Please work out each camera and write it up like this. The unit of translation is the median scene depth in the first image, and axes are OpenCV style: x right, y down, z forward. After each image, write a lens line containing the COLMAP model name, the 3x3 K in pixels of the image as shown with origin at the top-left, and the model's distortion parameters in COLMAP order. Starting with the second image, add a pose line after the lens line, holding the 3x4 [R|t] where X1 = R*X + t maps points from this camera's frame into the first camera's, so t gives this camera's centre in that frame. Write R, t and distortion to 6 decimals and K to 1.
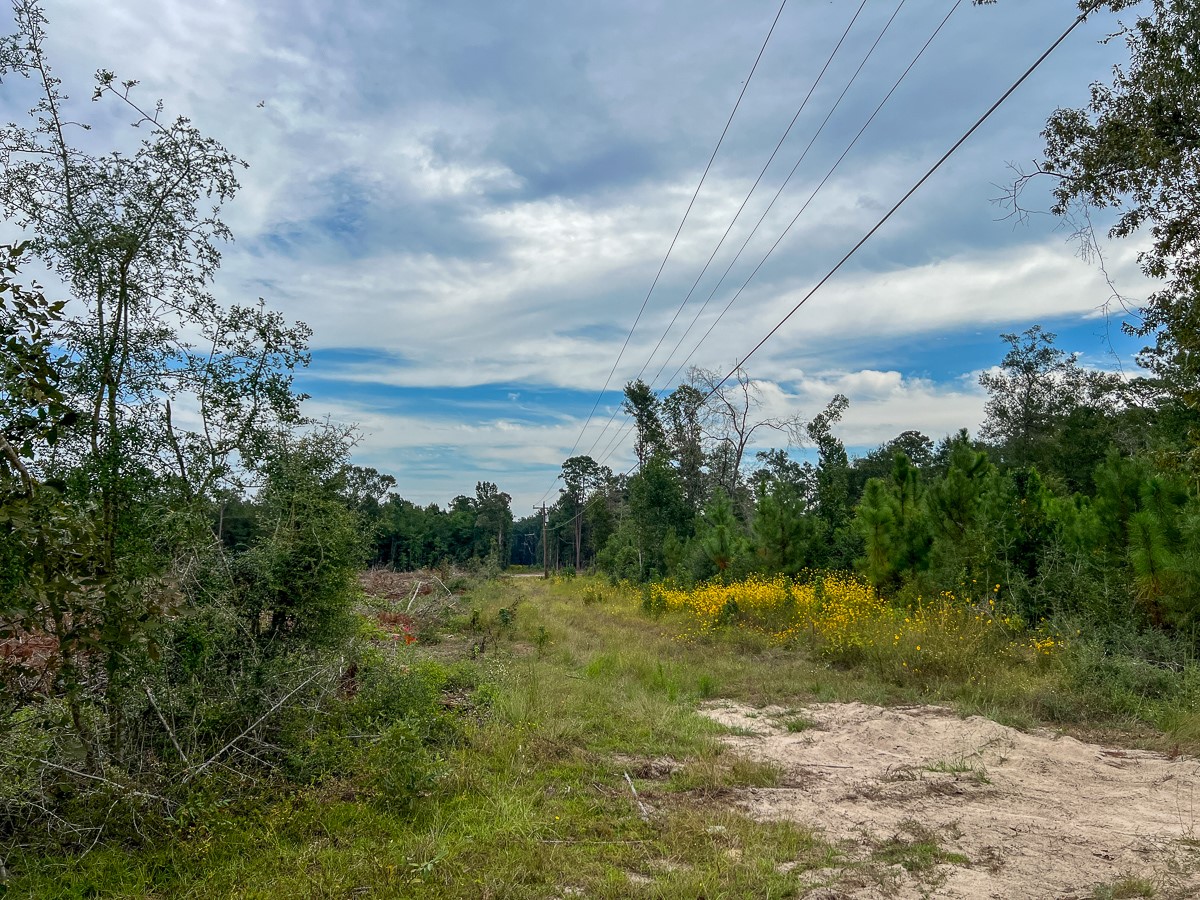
lens RADIAL K [[903.0, 0, 600.0], [0, 903.0, 450.0], [0, 0, 1]] dist [0.055187, -0.054504]
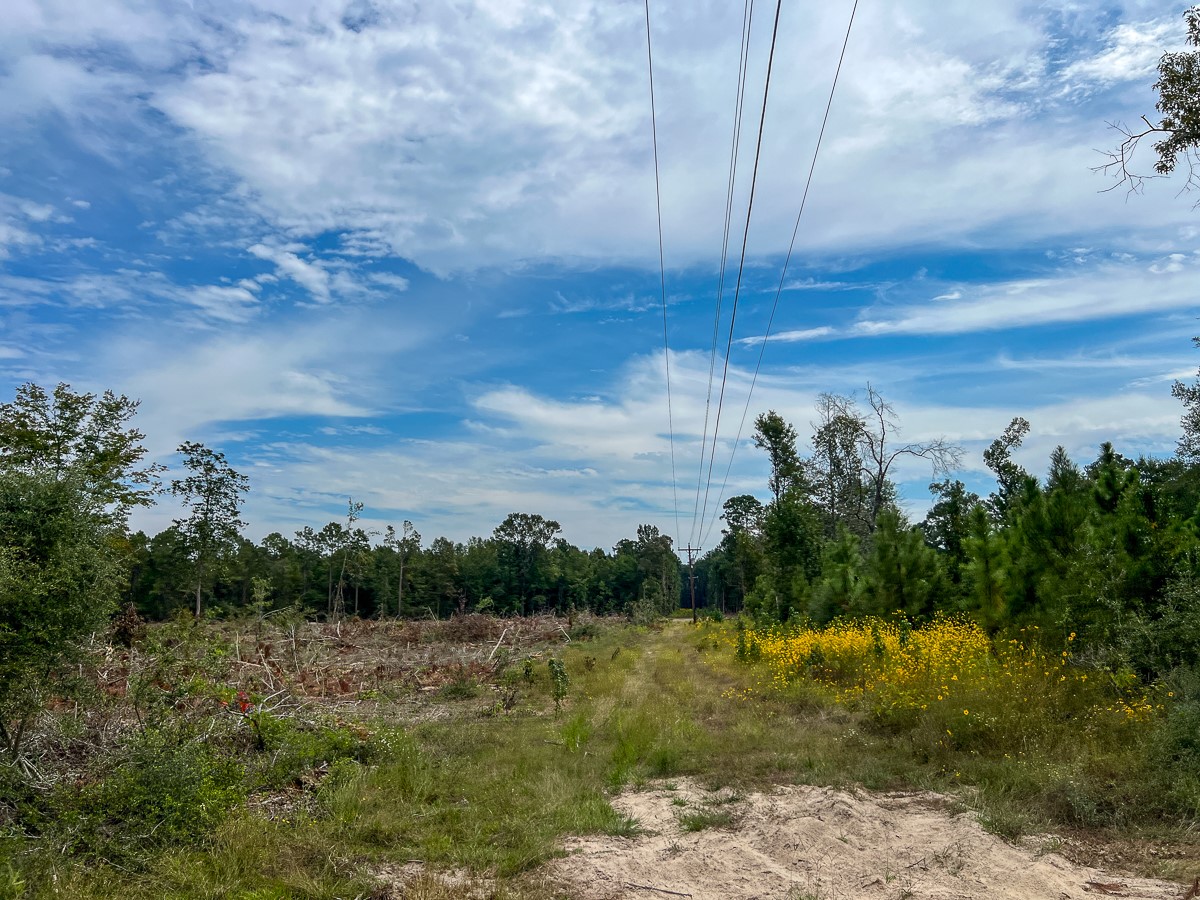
lens RADIAL K [[903.0, 0, 600.0], [0, 903.0, 450.0], [0, 0, 1]] dist [0.055187, -0.054504]
pose [[0.980053, -0.046323, -0.193263, 0.147165], [0.037215, 0.998031, -0.050497, 0.012007], [0.195222, 0.042298, 0.979847, 0.105850]]
